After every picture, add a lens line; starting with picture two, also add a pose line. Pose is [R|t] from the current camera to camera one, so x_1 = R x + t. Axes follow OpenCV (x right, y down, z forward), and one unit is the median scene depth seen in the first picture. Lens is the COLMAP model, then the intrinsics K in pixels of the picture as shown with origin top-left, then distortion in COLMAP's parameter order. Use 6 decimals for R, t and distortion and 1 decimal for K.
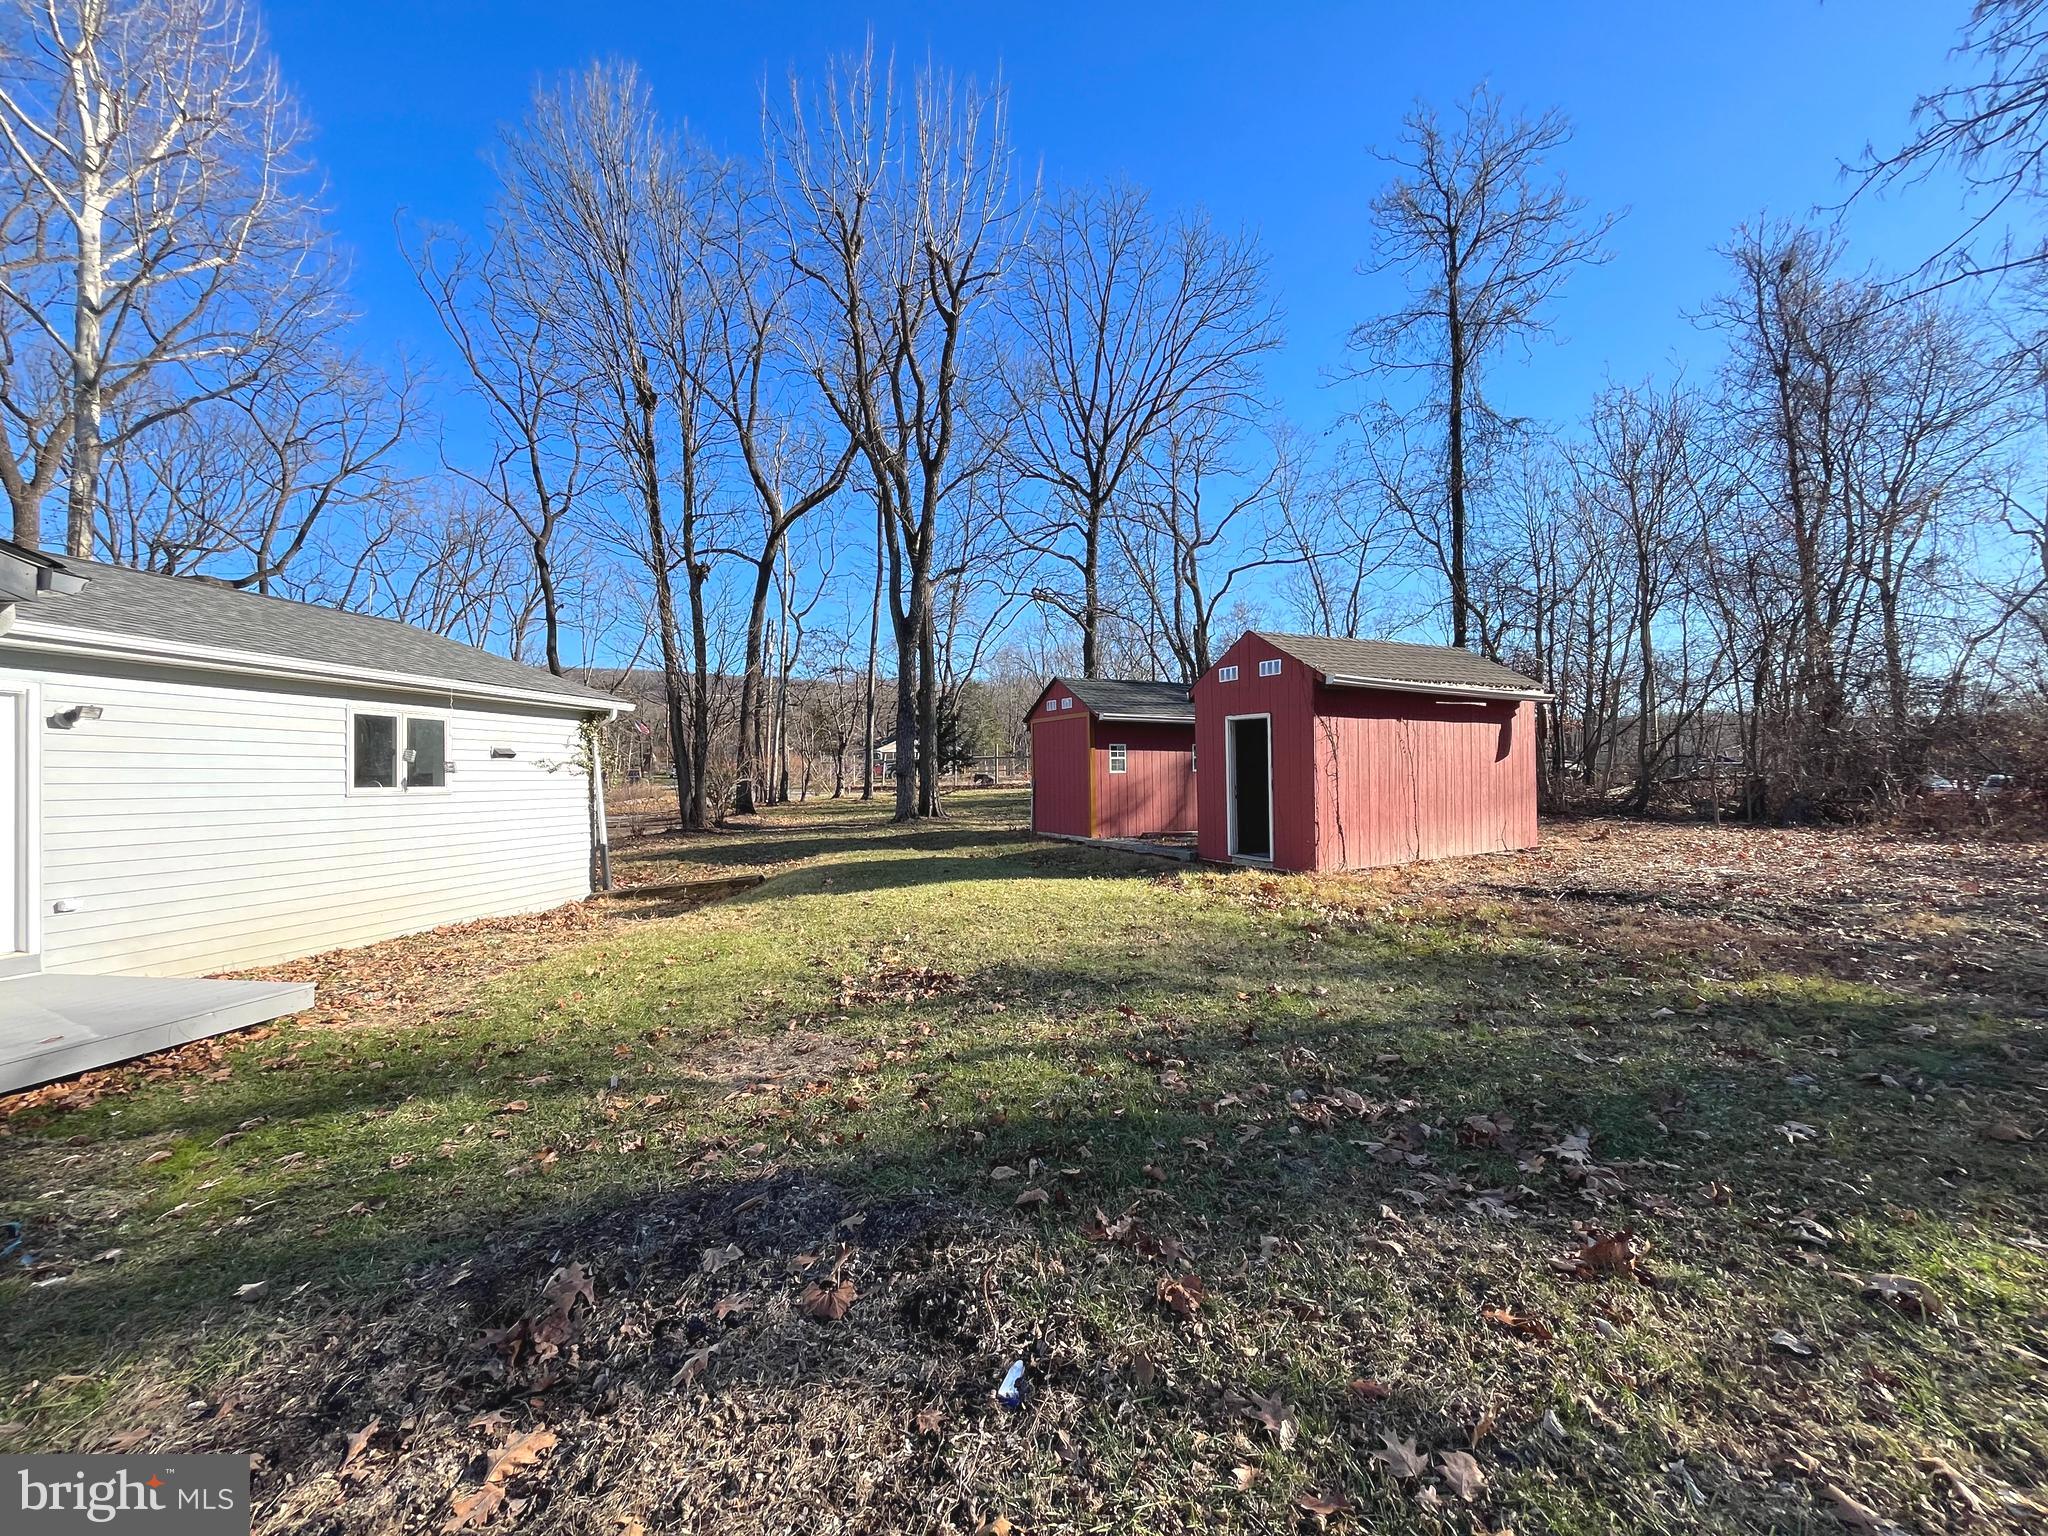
lens RADIAL K [[826.6, 0, 1024.0], [0, 826.6, 768.0], [0, 0, 1]] dist [-0.001387, -0.000594]
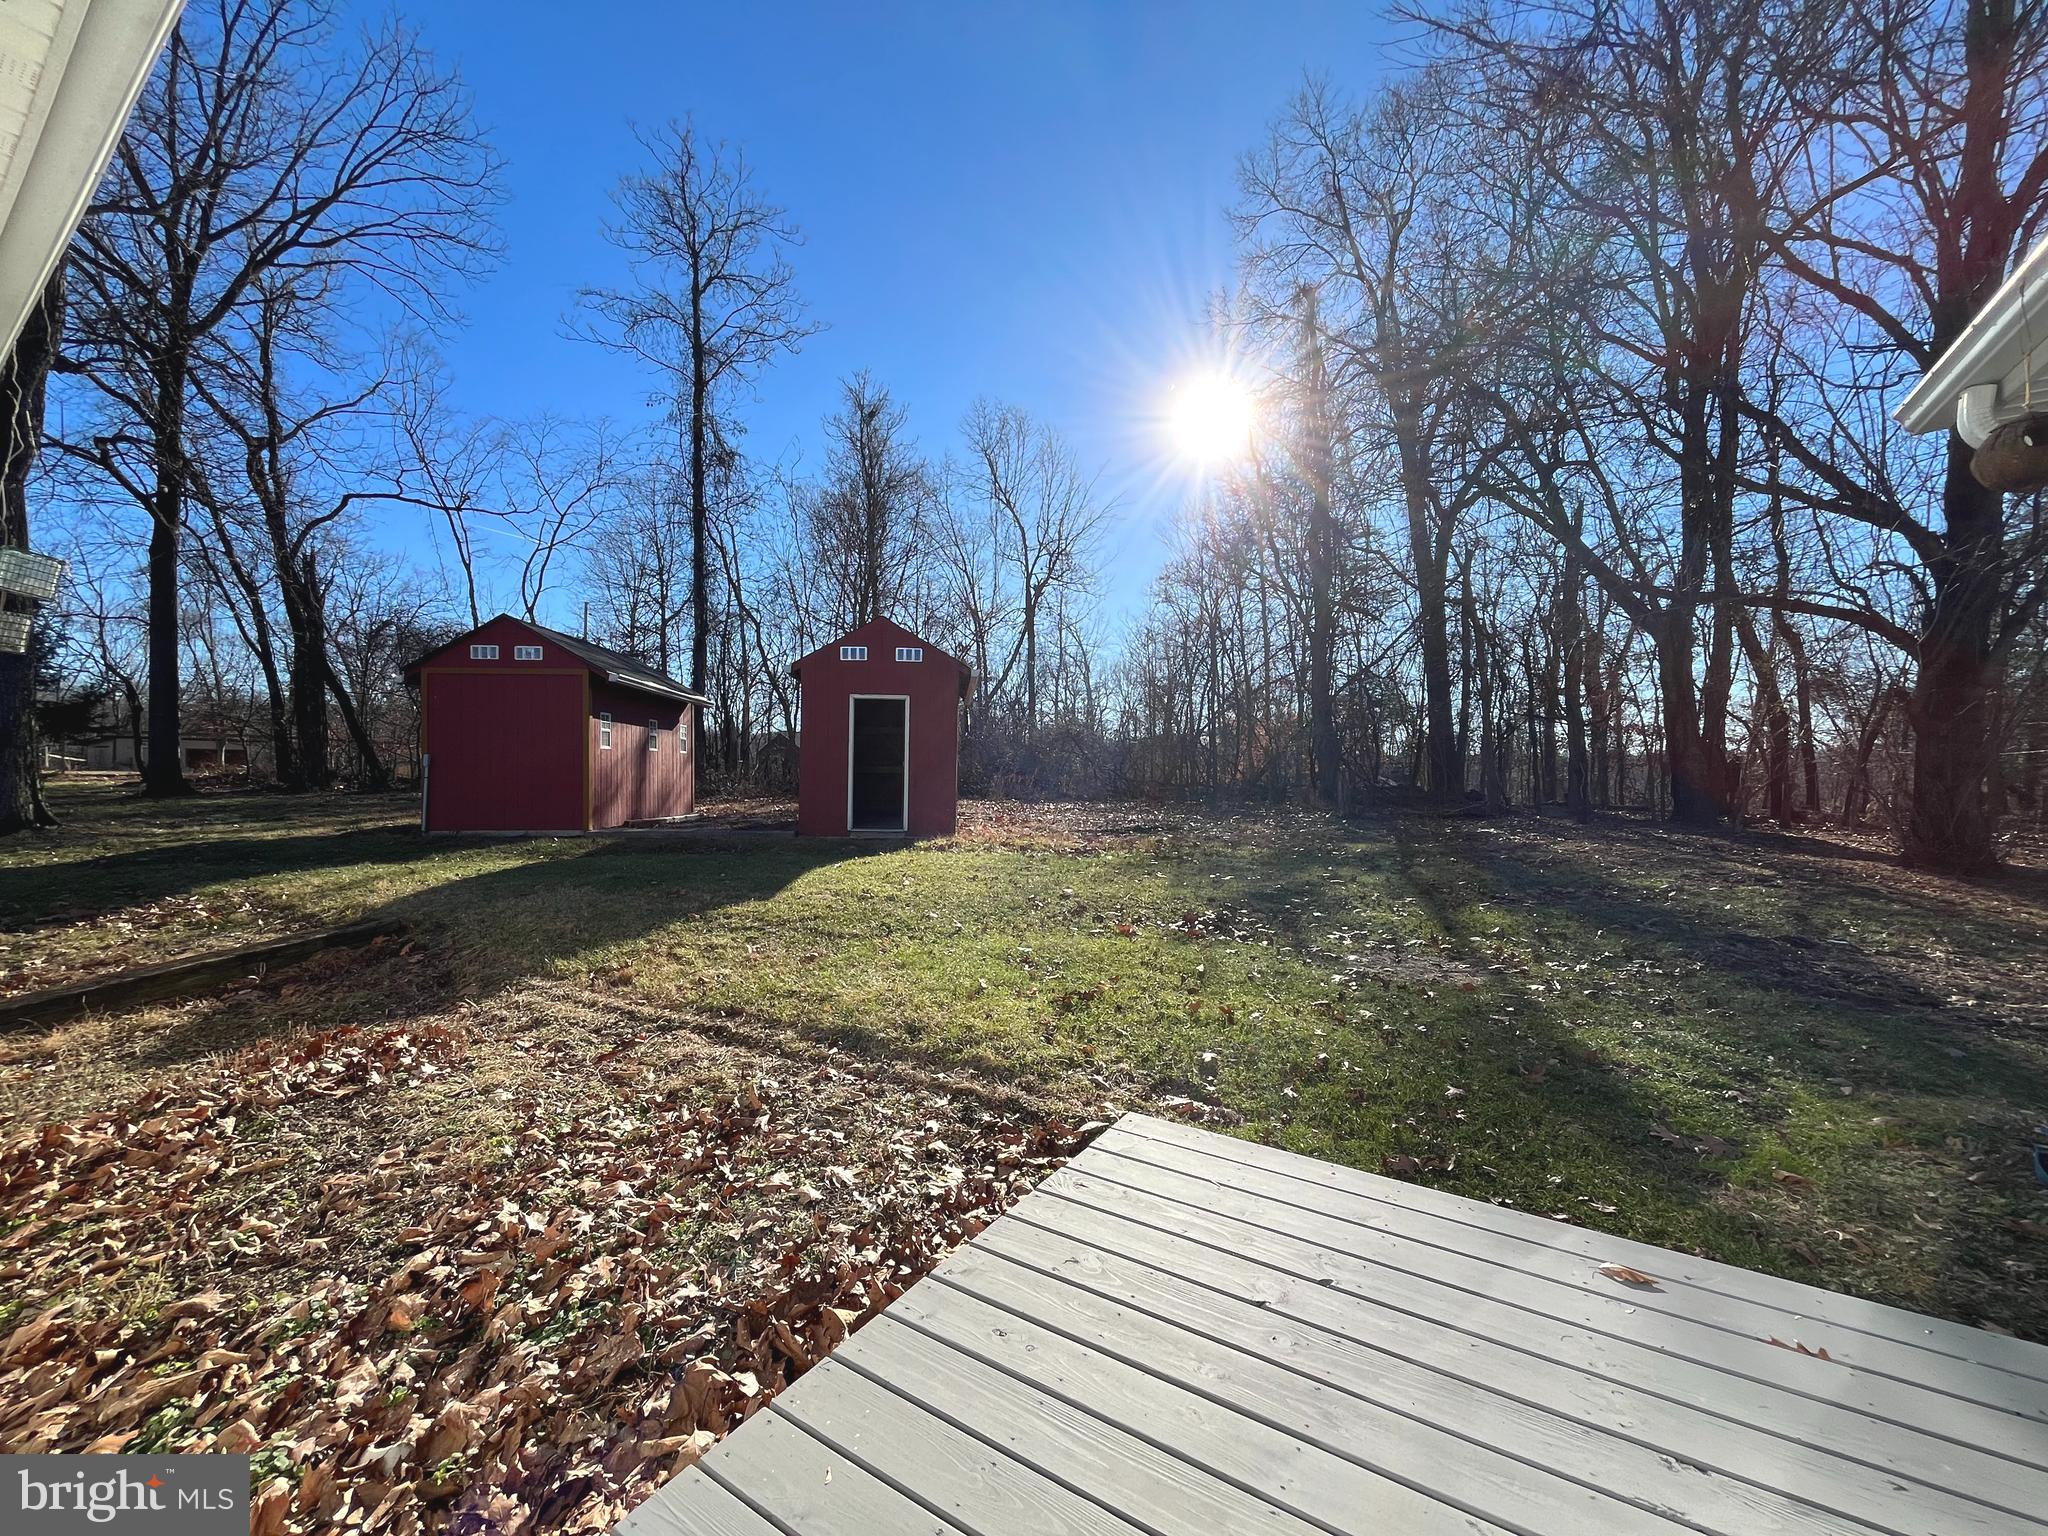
lens RADIAL K [[837.9, 0, 1024.0], [0, 837.9, 768.0], [0, 0, 1]] dist [-0.002209, -0.000800]
pose [[0.385041, 0.012636, 0.922813, -0.659353], [-0.011777, 0.999892, -0.008778, 0.039728], [-0.922824, -0.007488, 0.385149, 0.388844]]
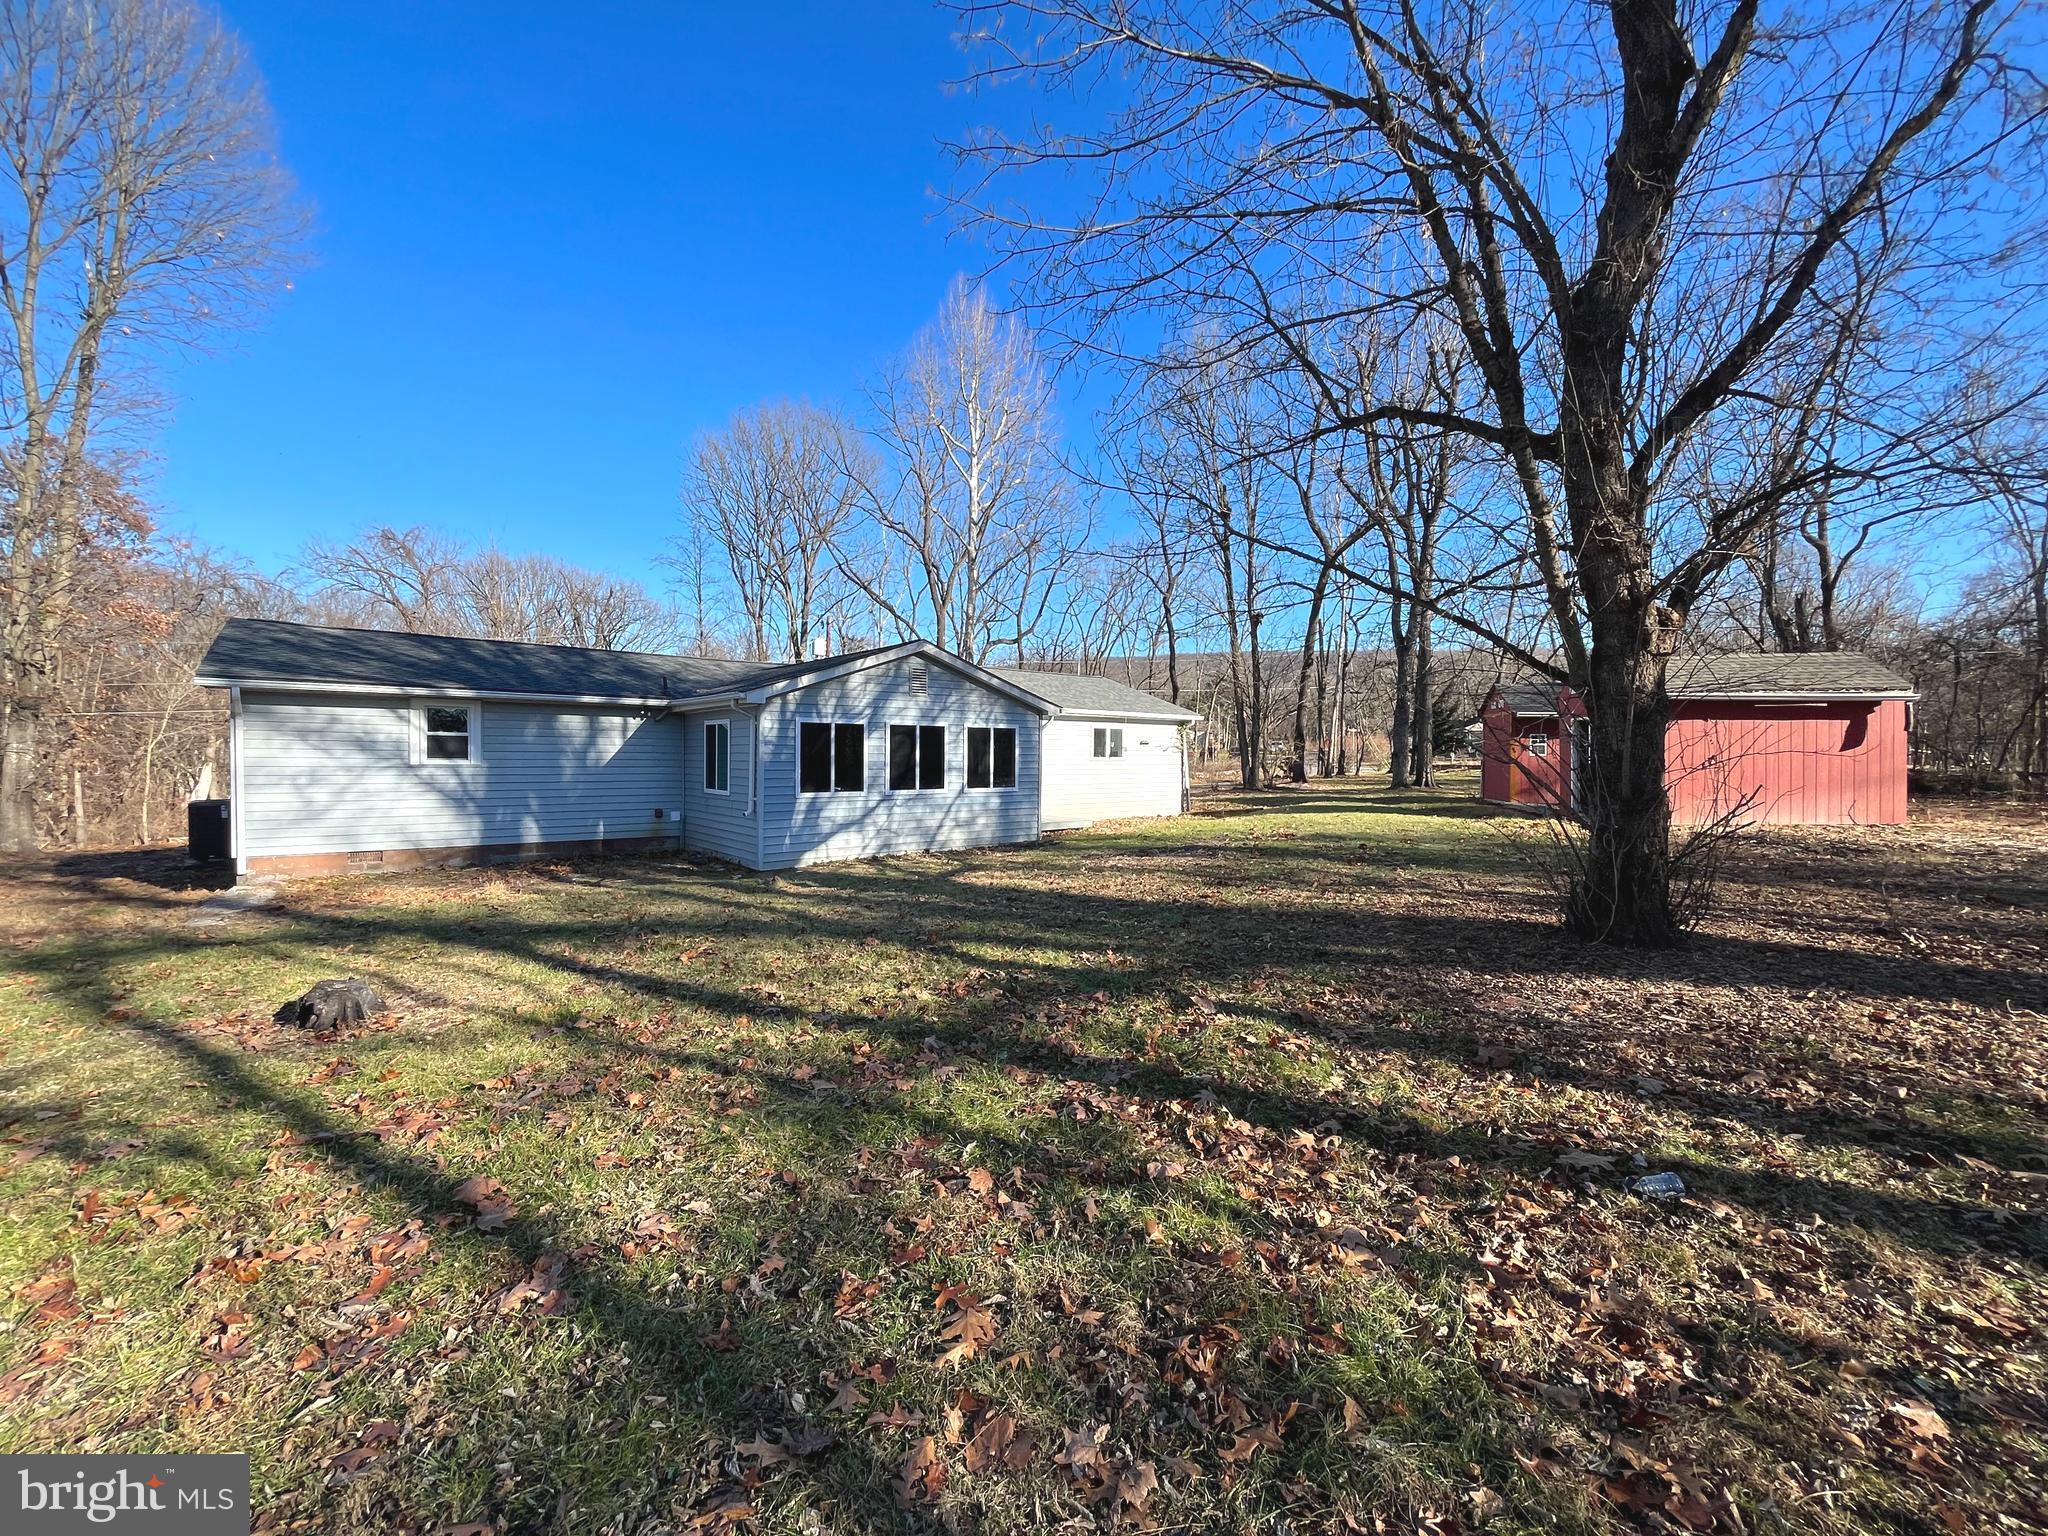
lens RADIAL K [[826.6, 0, 1024.0], [0, 826.6, 768.0], [0, 0, 1]] dist [-0.001387, -0.000594]
pose [[0.761971, 0.025347, -0.647115, 0.267723], [-0.008348, 0.999535, 0.029320, -0.006105], [0.647558, -0.016939, 0.761828, -0.429046]]
